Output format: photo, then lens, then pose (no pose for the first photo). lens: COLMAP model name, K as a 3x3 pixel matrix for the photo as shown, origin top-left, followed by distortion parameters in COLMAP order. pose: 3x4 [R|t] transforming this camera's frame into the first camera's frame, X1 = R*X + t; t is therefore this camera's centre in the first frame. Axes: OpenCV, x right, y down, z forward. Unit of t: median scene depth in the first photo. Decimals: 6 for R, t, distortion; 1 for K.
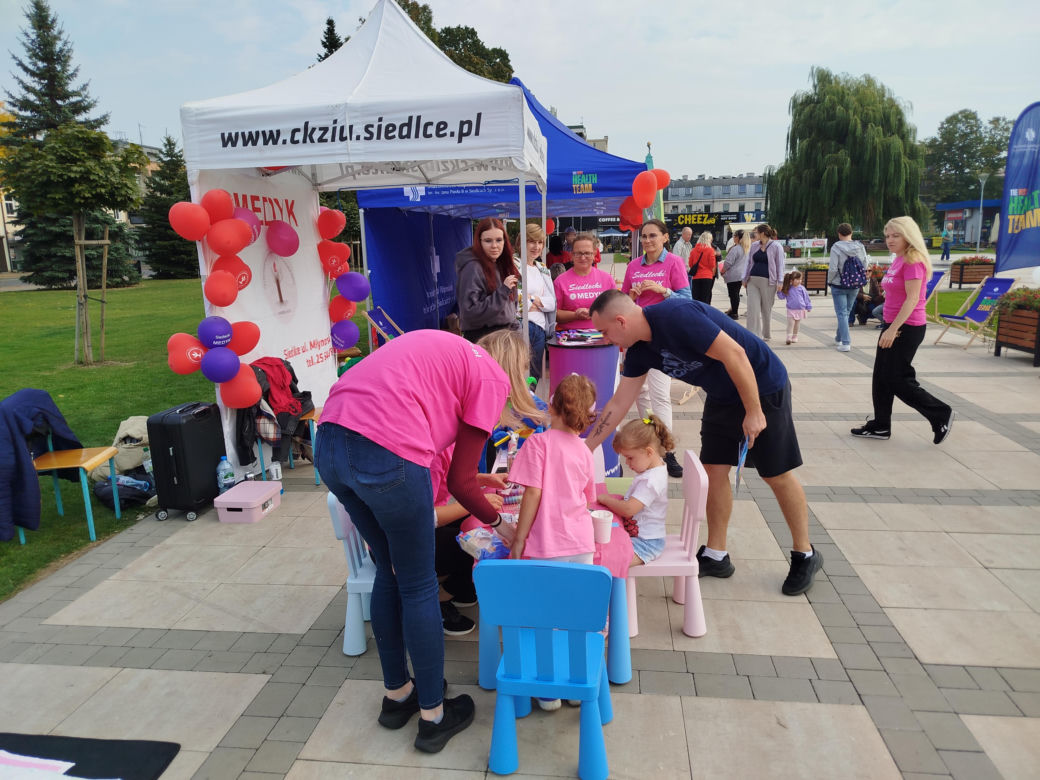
lens RADIAL K [[730.5, 0, 523.6], [0, 730.5, 381.9], [0, 0, 1]] dist [0.008698, -0.006866]
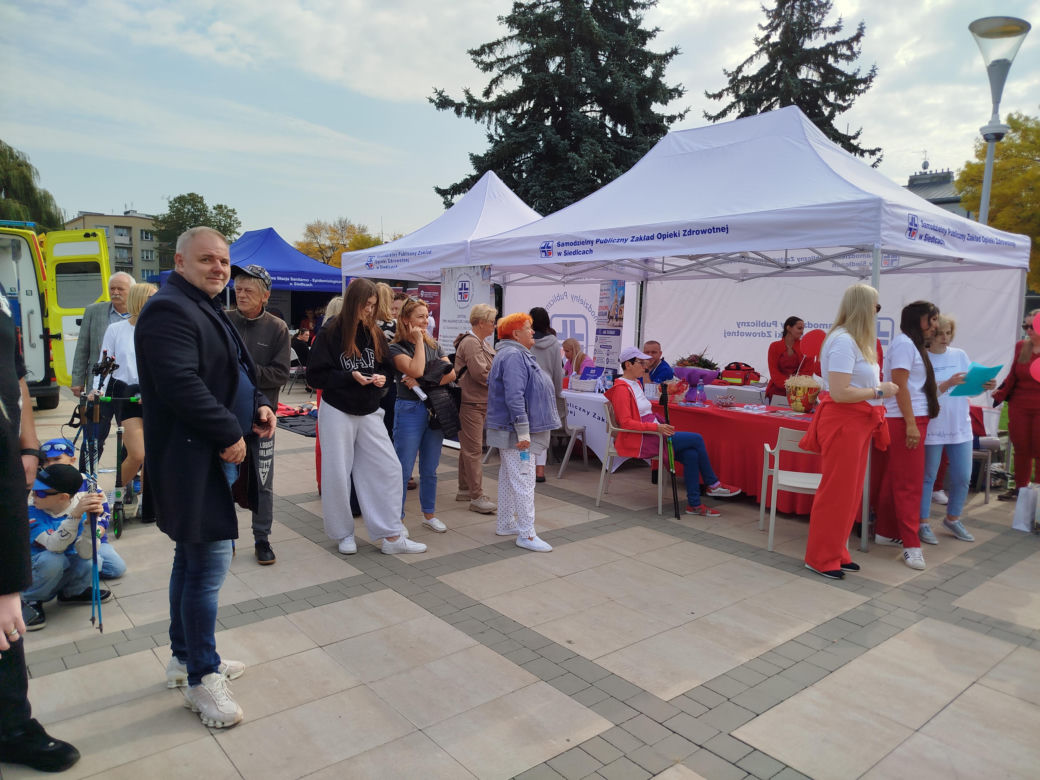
lens RADIAL K [[714.0, 0, 520.9], [0, 714.0, 394.4], [0, 0, 1]] dist [0.087376, -0.121667]
pose [[0.681983, -0.040662, 0.730237, 2.614560], [0.095986, 0.994793, -0.034250, 0.116696], [-0.725042, 0.093451, 0.682335, -0.963982]]
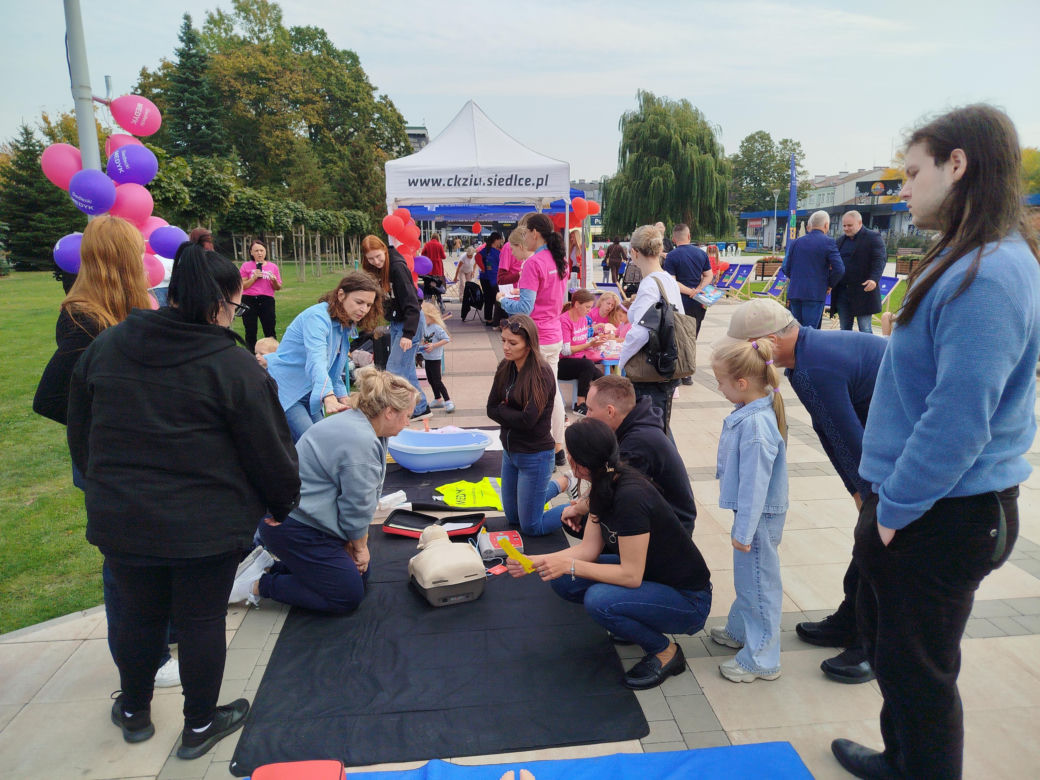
lens RADIAL K [[730.5, 0, 523.6], [0, 730.5, 381.9], [0, 0, 1]] dist [0.008698, -0.006866]
pose [[0.975030, -0.026258, 0.220514, -0.437348], [0.025992, 0.999654, 0.004108, 0.140592], [-0.220546, 0.001727, 0.975375, -0.698193]]
